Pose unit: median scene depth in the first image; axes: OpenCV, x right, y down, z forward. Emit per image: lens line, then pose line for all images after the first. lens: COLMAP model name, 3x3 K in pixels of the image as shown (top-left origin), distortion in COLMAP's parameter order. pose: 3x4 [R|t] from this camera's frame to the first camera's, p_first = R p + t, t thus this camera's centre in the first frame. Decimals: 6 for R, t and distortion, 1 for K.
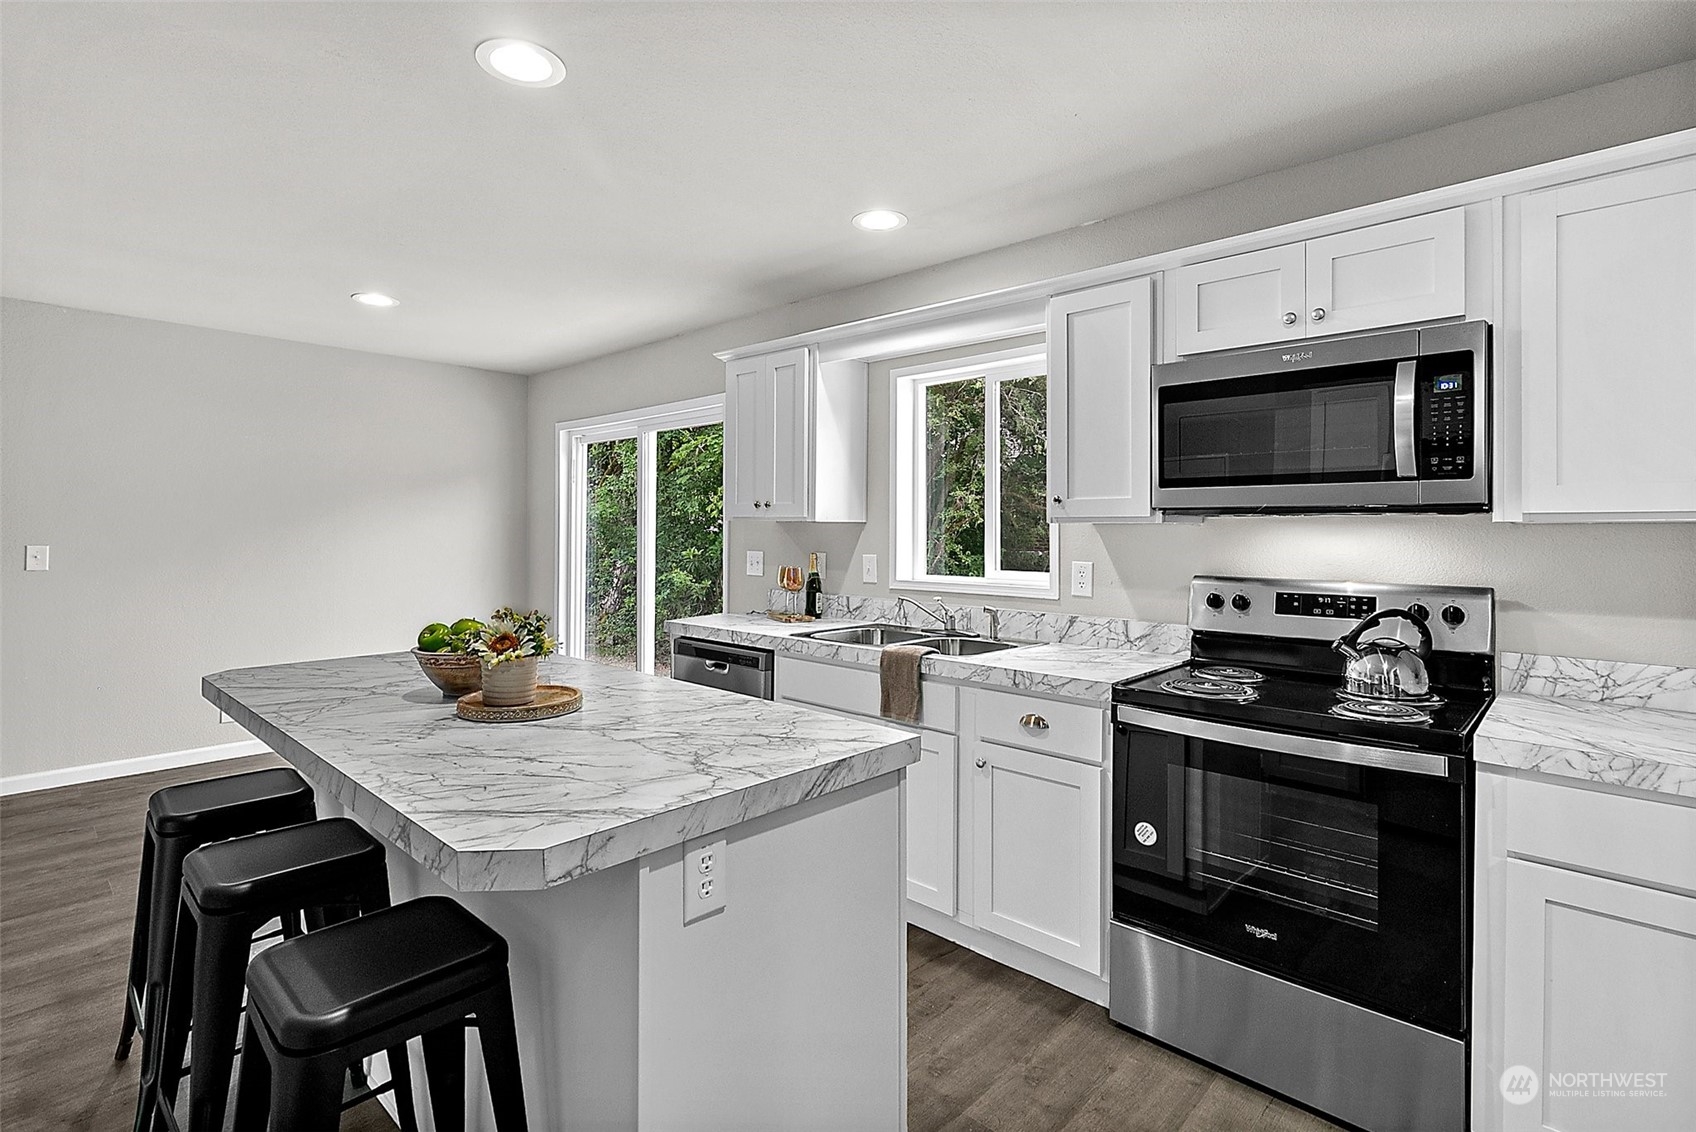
lens RADIAL K [[802.1, 0, 847.9], [0, 802.1, 532.2], [0, 0, 1]] dist [0.000208, 0.000138]
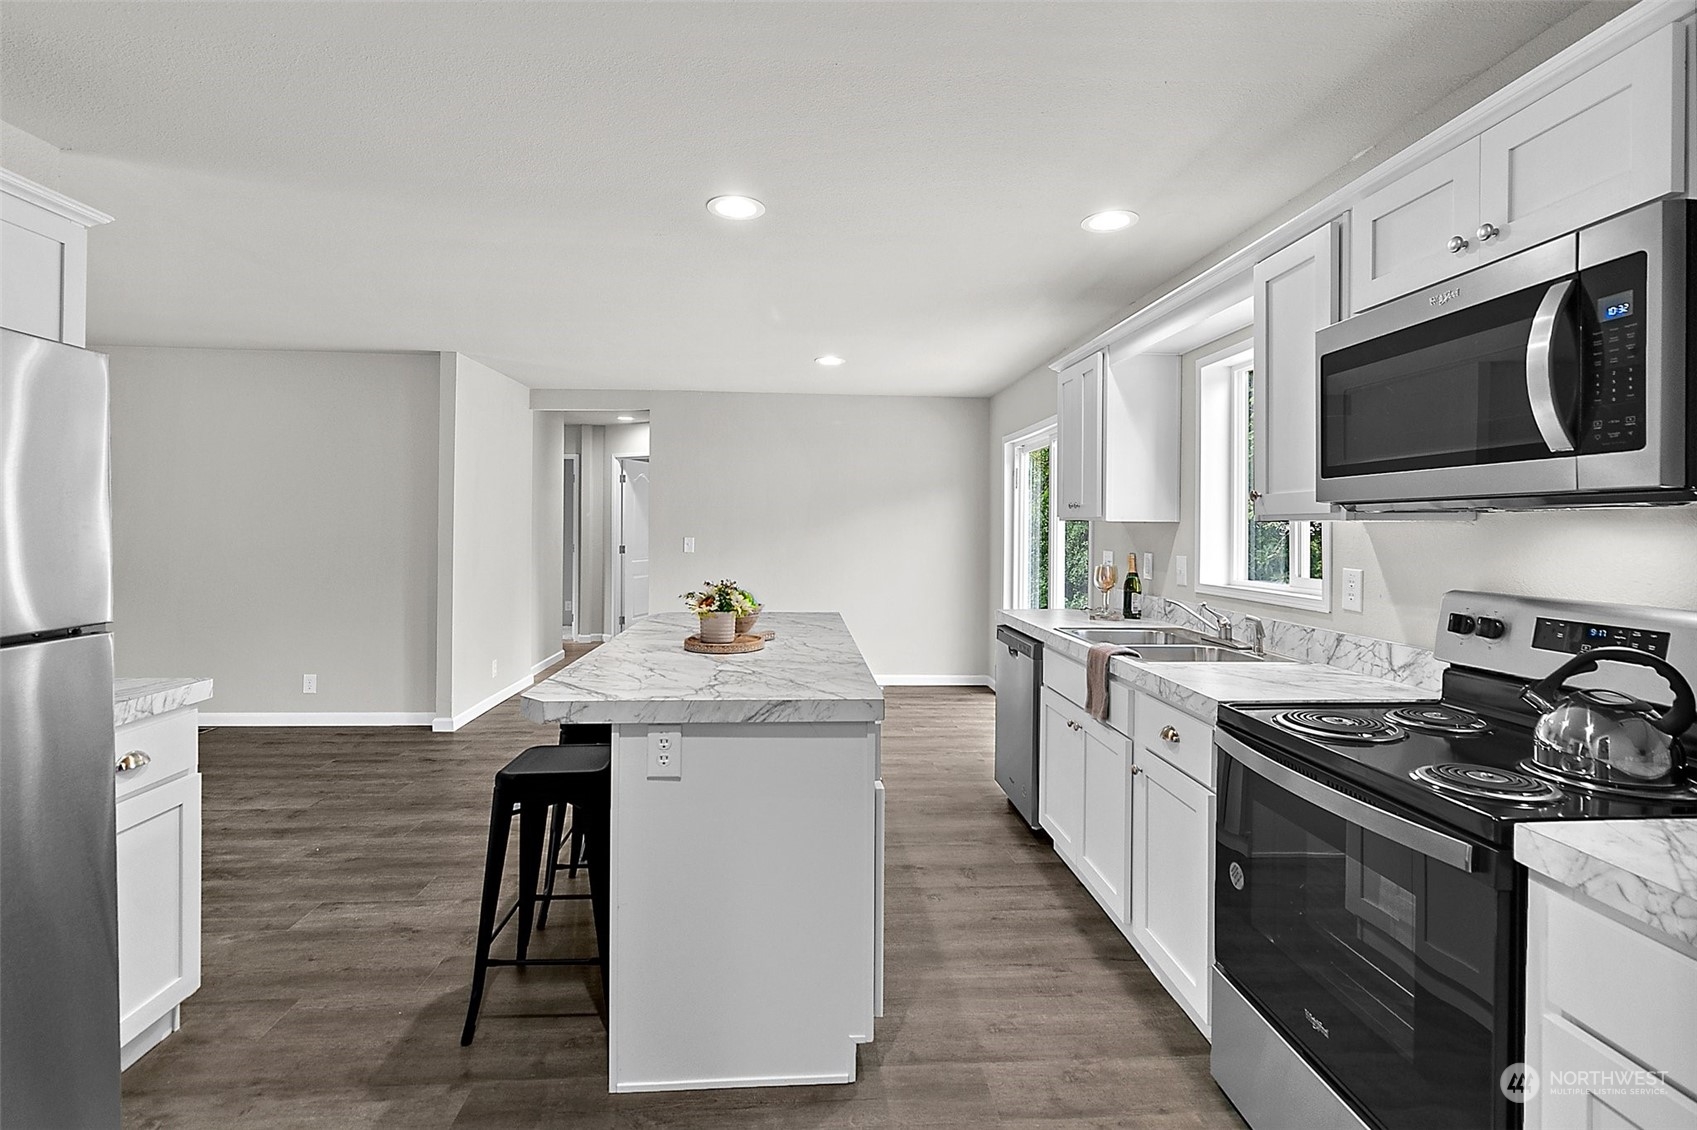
lens RADIAL K [[778.9, 0, 851.6], [0, 778.9, 531.4], [0, 0, 1]] dist [-0.001433, 0.000527]
pose [[0.733265, 0.005467, -0.679921, 0.571745], [-0.007871, 0.999969, -0.000448, 0.003853], [0.679898, 0.005680, 0.733285, 0.081307]]
